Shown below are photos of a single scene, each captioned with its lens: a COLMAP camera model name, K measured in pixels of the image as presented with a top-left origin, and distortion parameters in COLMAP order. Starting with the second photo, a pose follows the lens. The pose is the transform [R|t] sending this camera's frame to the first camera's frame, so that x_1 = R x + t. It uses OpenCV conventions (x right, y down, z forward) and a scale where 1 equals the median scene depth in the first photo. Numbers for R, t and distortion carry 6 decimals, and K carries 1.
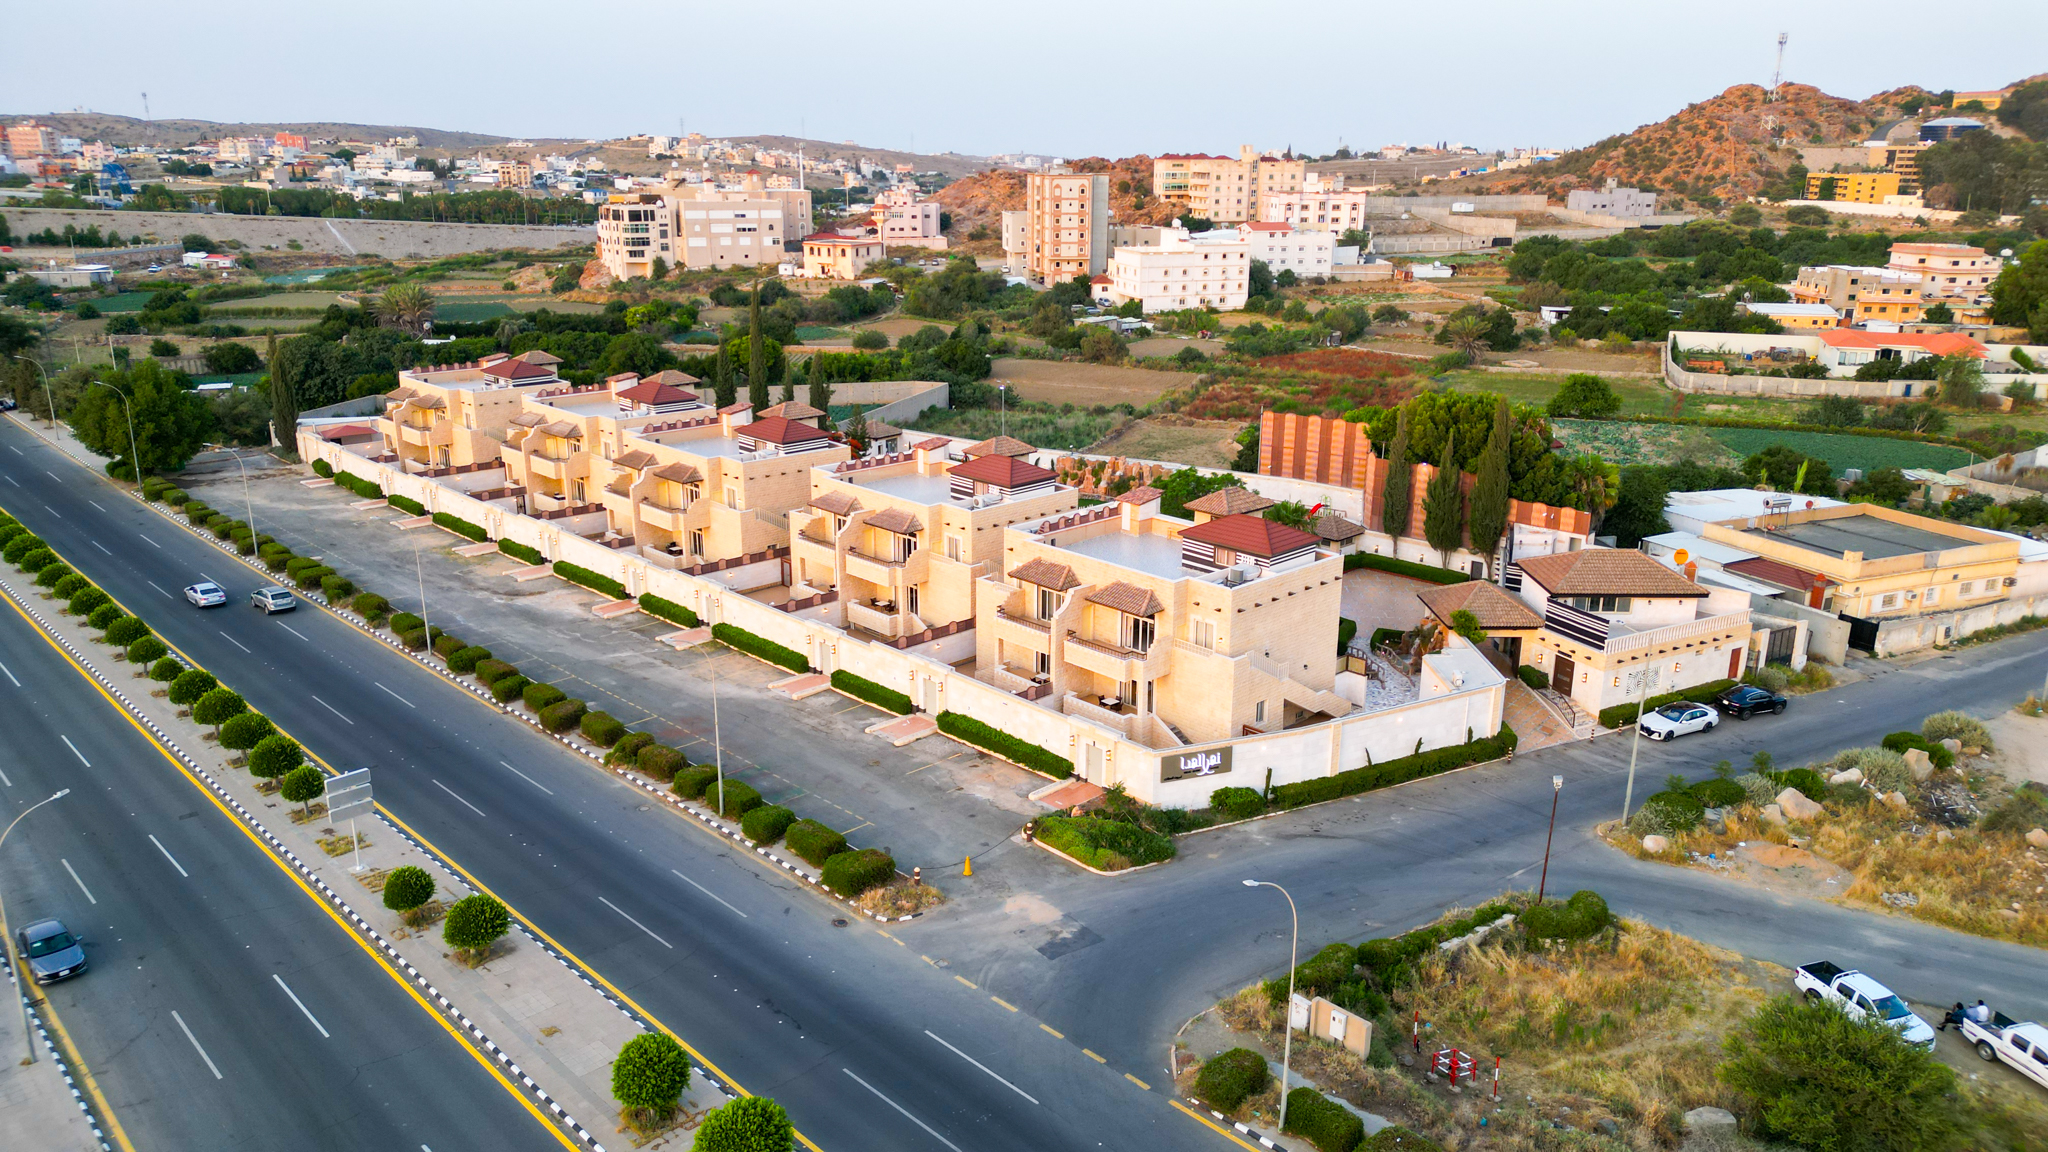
lens RADIAL K [[1457.8, 0, 1060.6], [0, 1457.8, 591.5], [0, 0, 1]] dist [0.098817, -0.091148]
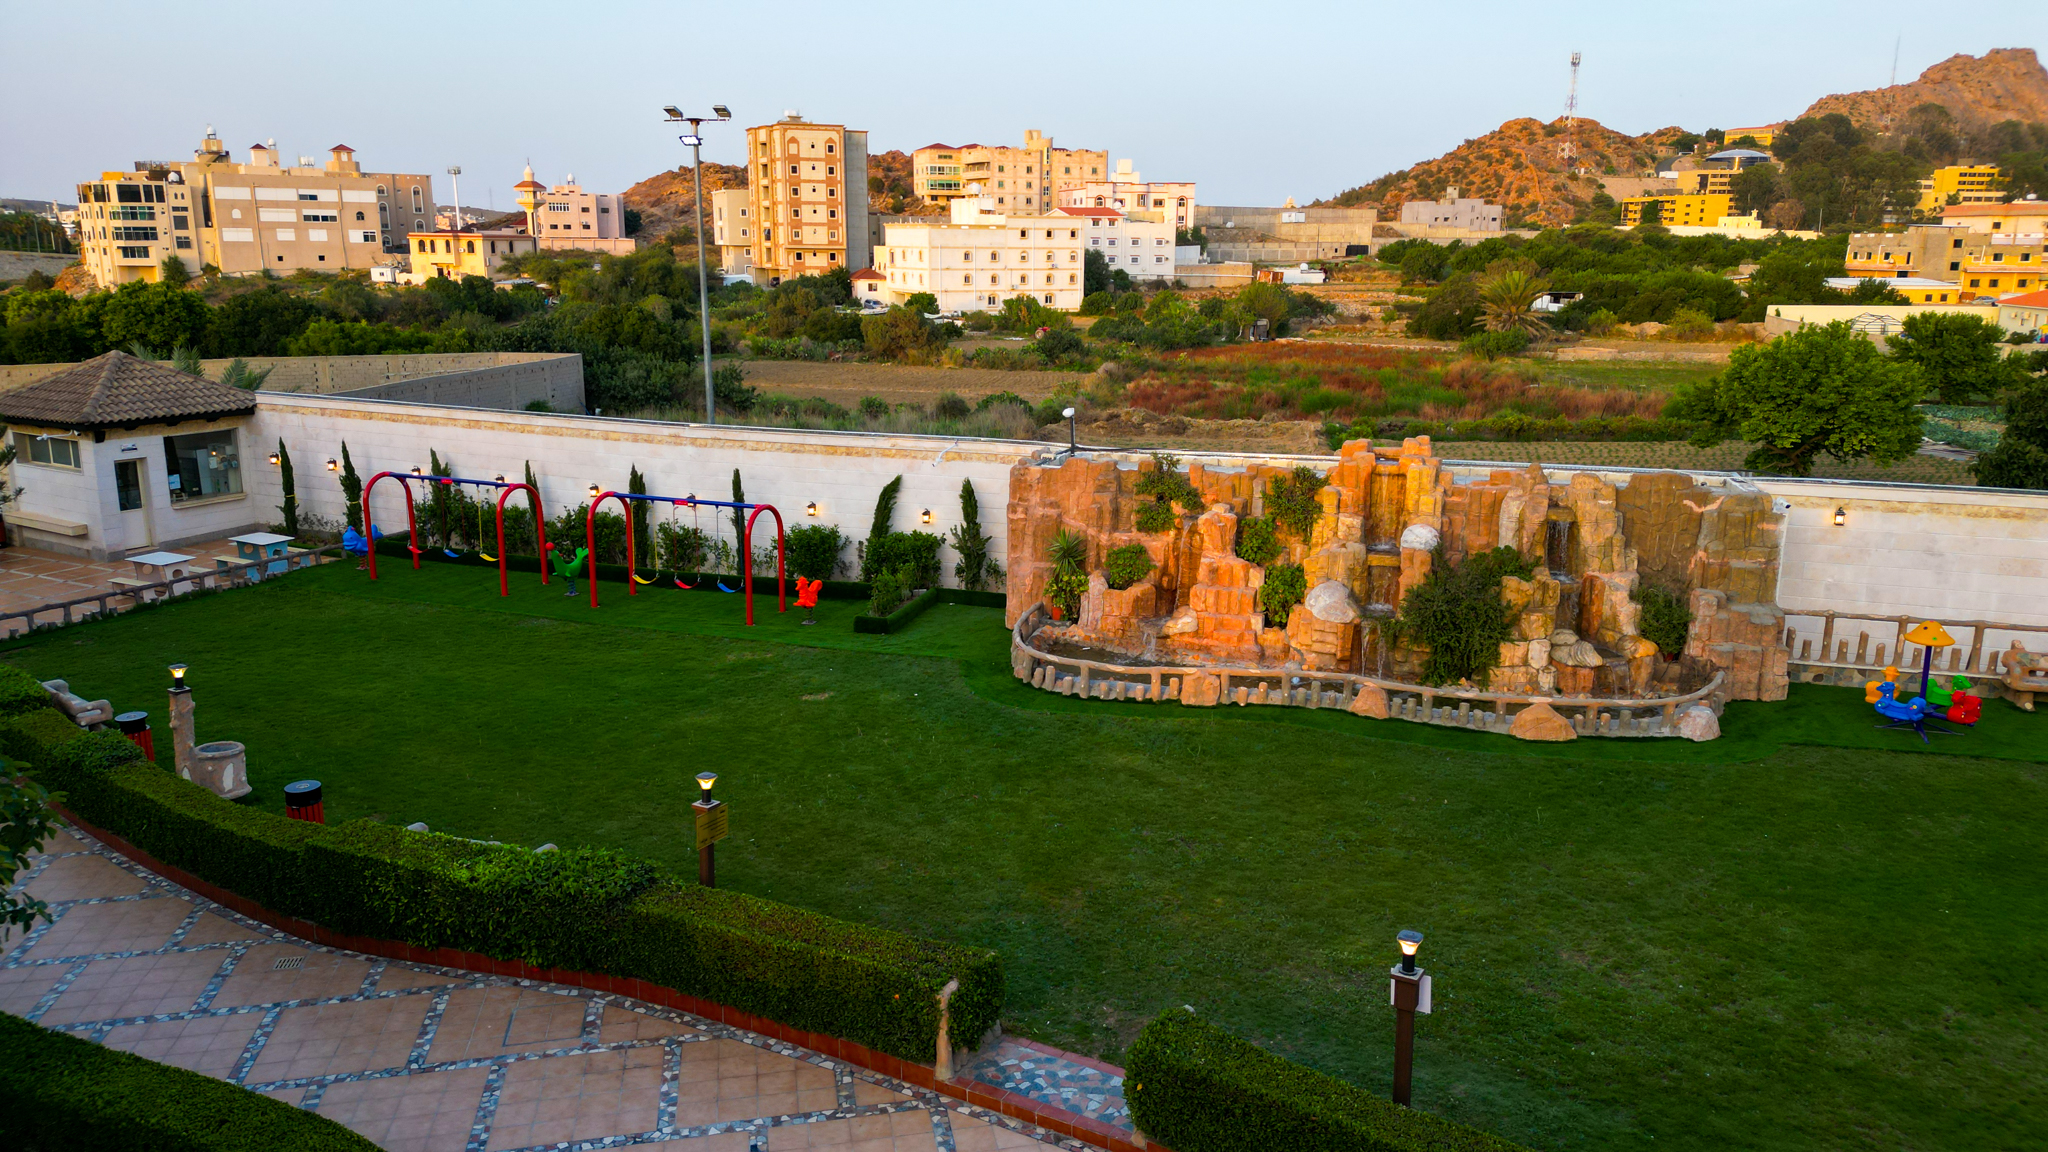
lens RADIAL K [[1457.8, 0, 1060.6], [0, 1457.8, 591.5], [0, 0, 1]] dist [0.098817, -0.091148]
pose [[0.982756, -0.044811, 0.179396, -0.010902], [0.054737, 0.997209, -0.050765, -0.023464], [-0.176621, 0.059709, 0.982466, 0.287191]]
